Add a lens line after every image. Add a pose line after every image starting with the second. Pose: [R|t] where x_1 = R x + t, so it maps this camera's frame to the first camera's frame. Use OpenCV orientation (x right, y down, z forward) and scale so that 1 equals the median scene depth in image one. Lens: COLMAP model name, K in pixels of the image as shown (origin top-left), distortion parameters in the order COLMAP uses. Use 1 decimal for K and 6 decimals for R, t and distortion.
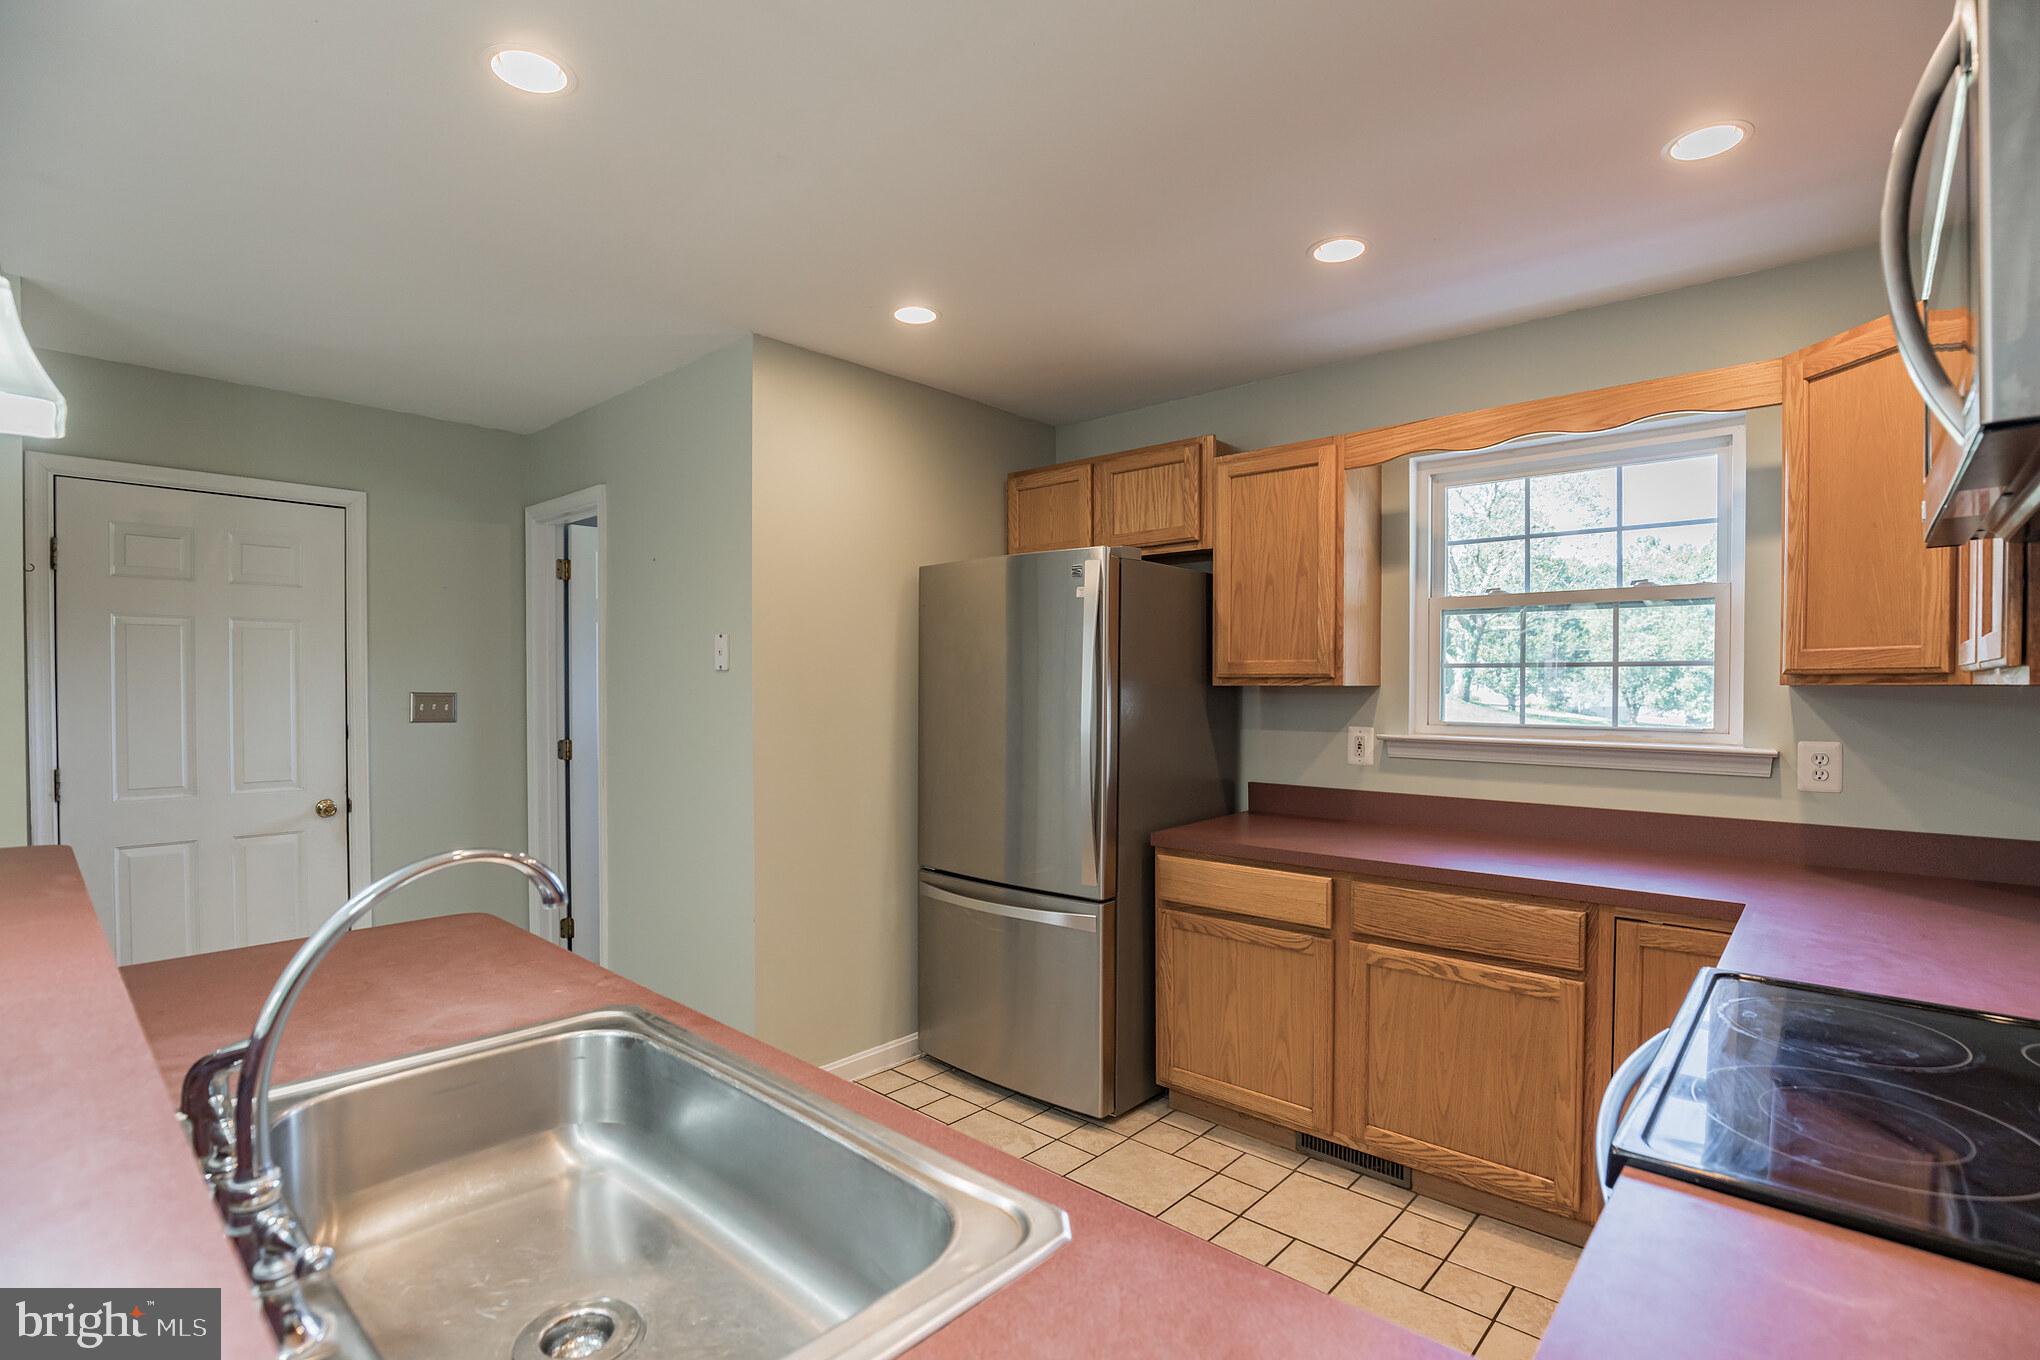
lens RADIAL K [[944.0, 0, 1020.5], [0, 944.0, 698.1], [0, 0, 1]] dist [-0.034168, 0.005475]
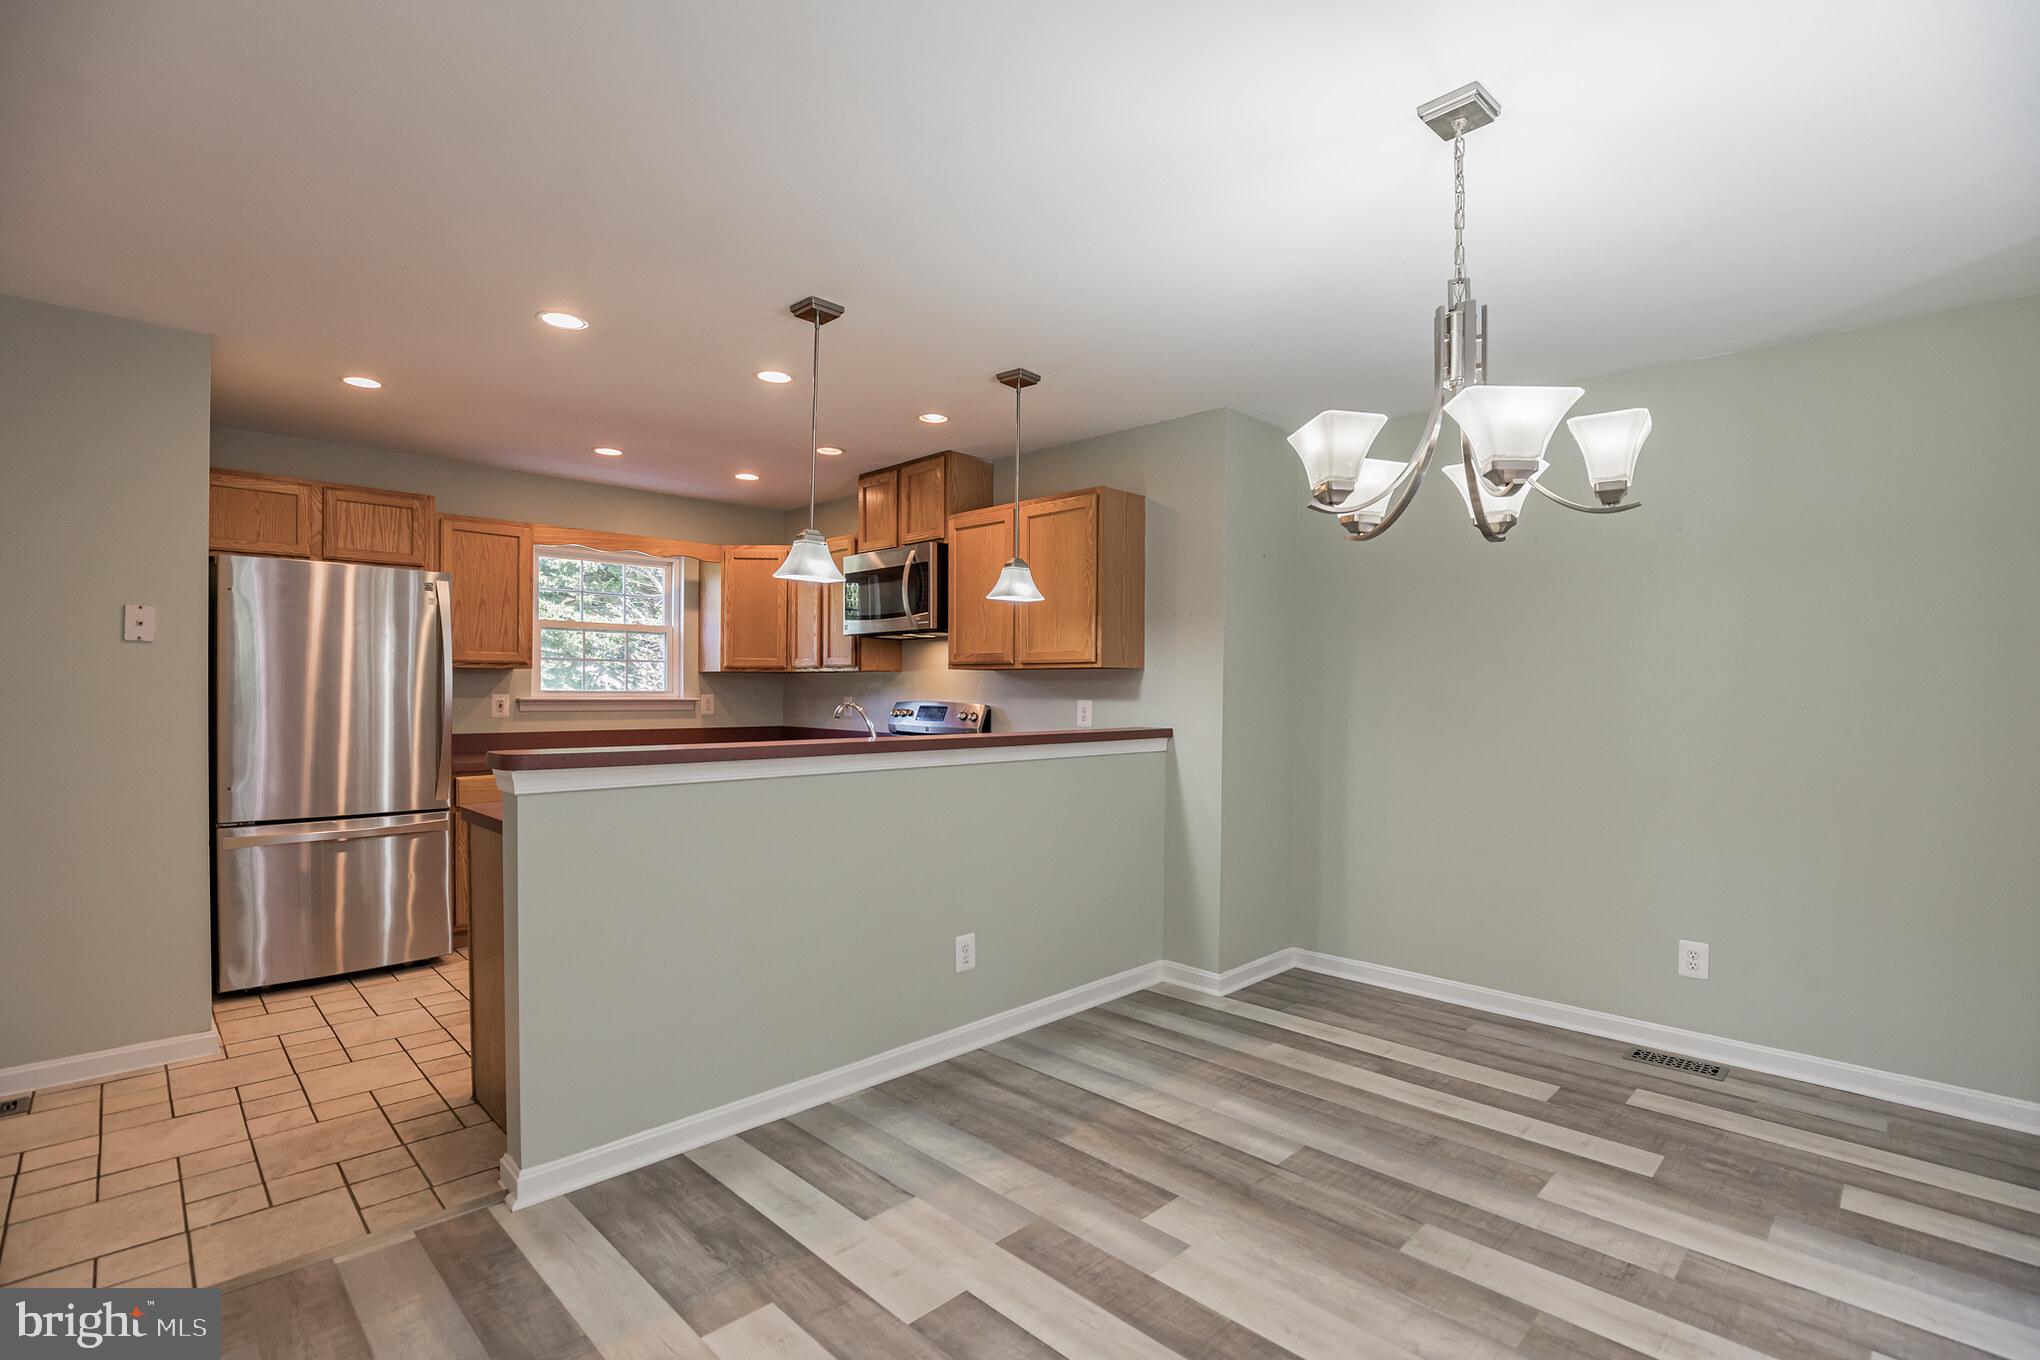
lens RADIAL K [[944.0, 0, 1036.7], [0, 944.0, 691.9], [0, 0, 1]] dist [-0.034168, 0.005475]
pose [[0.048138, -0.004150, 0.998832, -1.480497], [0.006815, 0.999969, 0.003826, 0.033090], [-0.998817, 0.006623, 0.048165, -0.011150]]
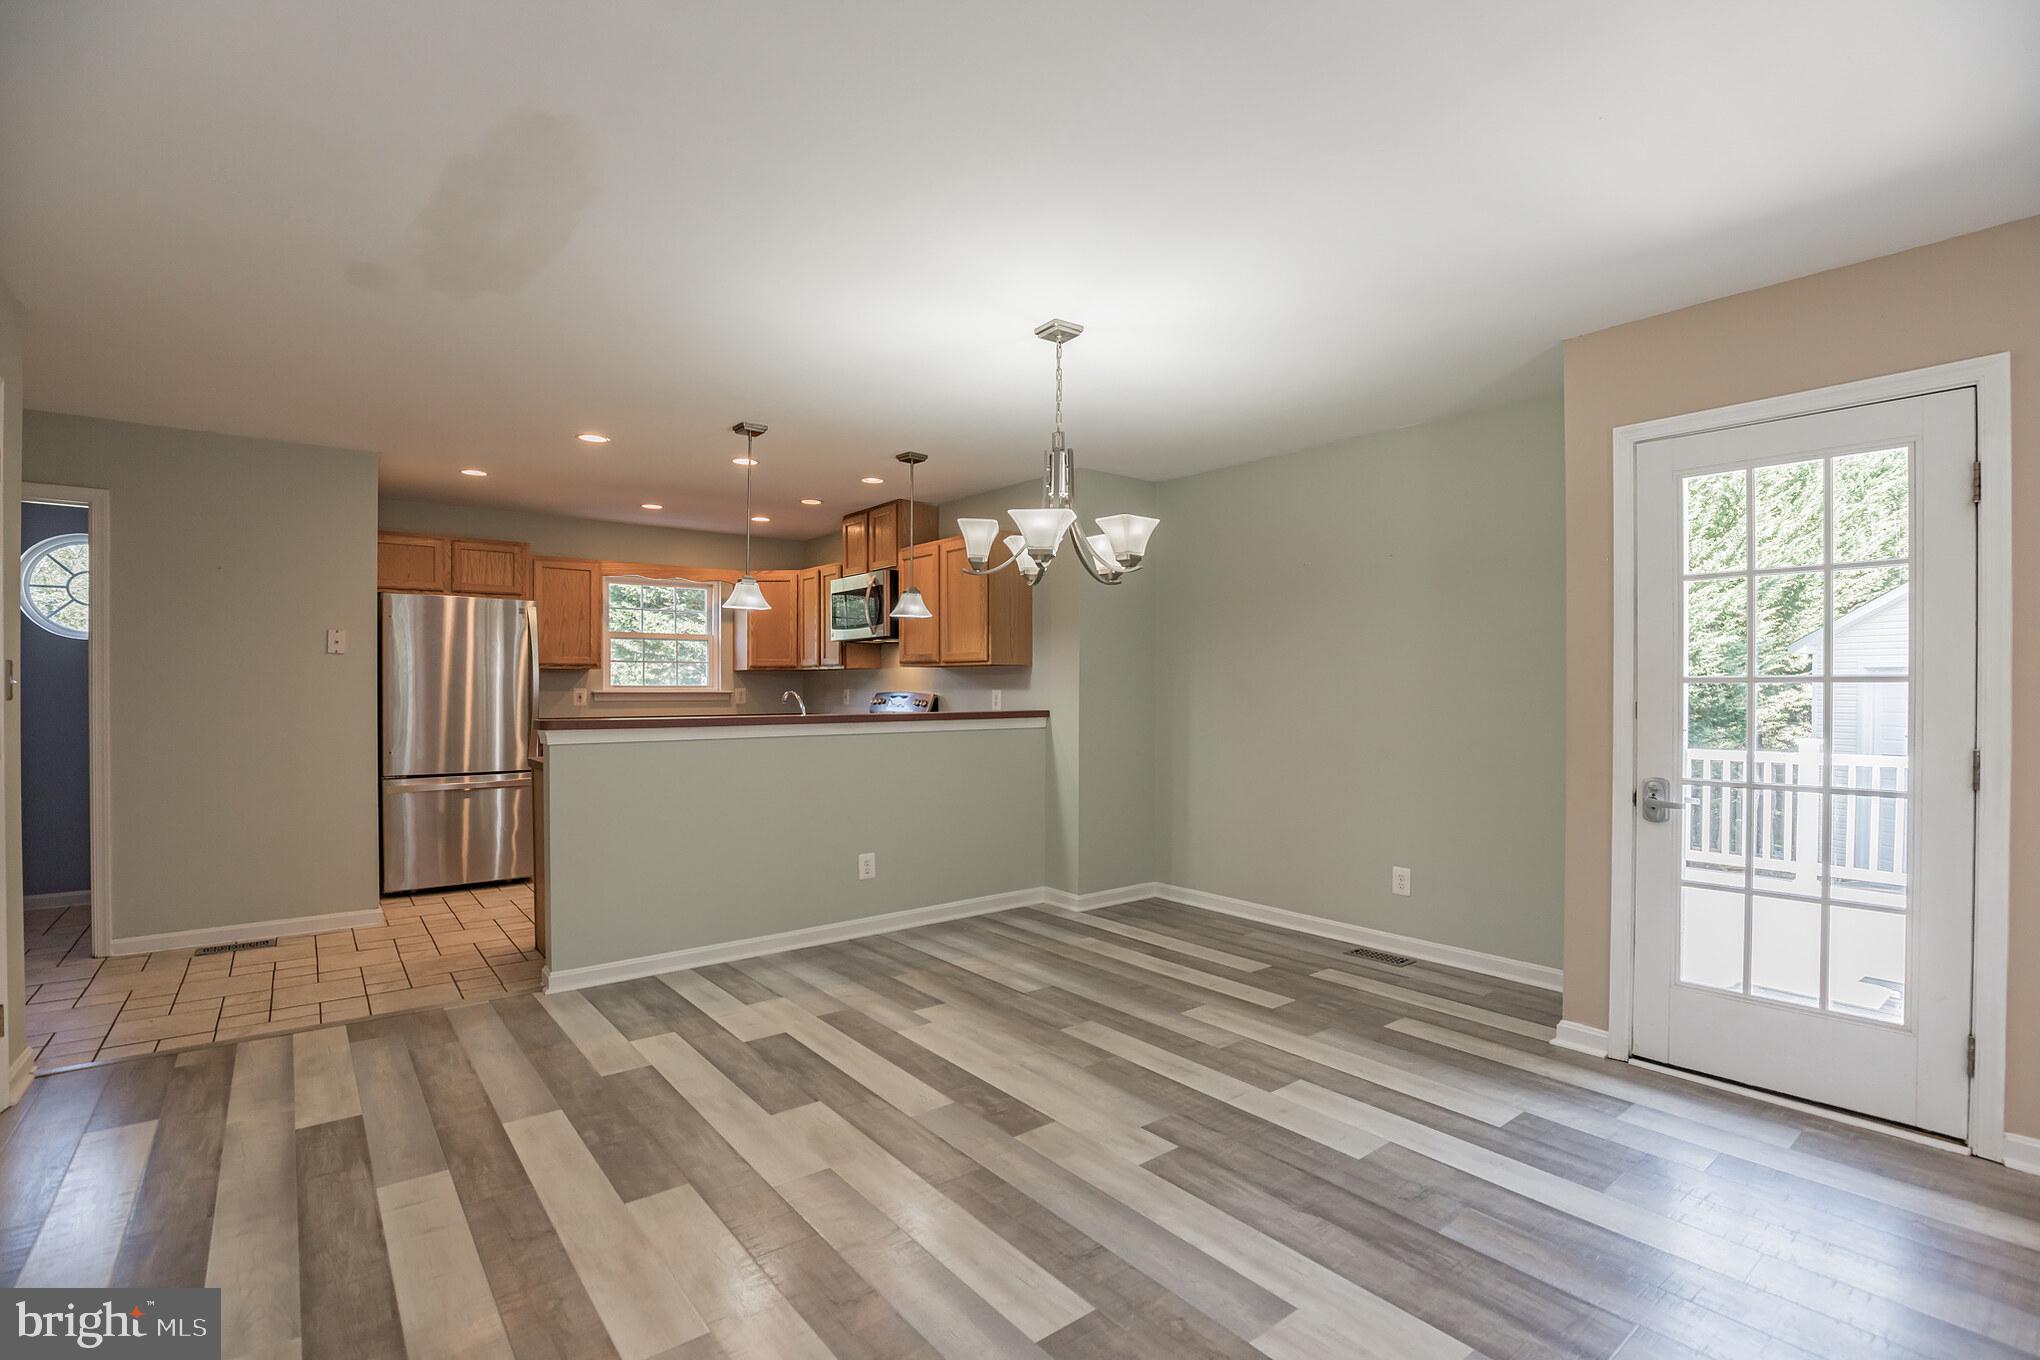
lens RADIAL K [[944.0, 0, 1039.1], [0, 944.0, 680.9], [0, 0, 1]] dist [-0.034168, 0.005475]
pose [[0.158120, 0.002268, 0.987417, -1.953560], [0.014000, 0.999892, -0.004539, 0.046427], [-0.987321, 0.014542, 0.158071, -0.470625]]
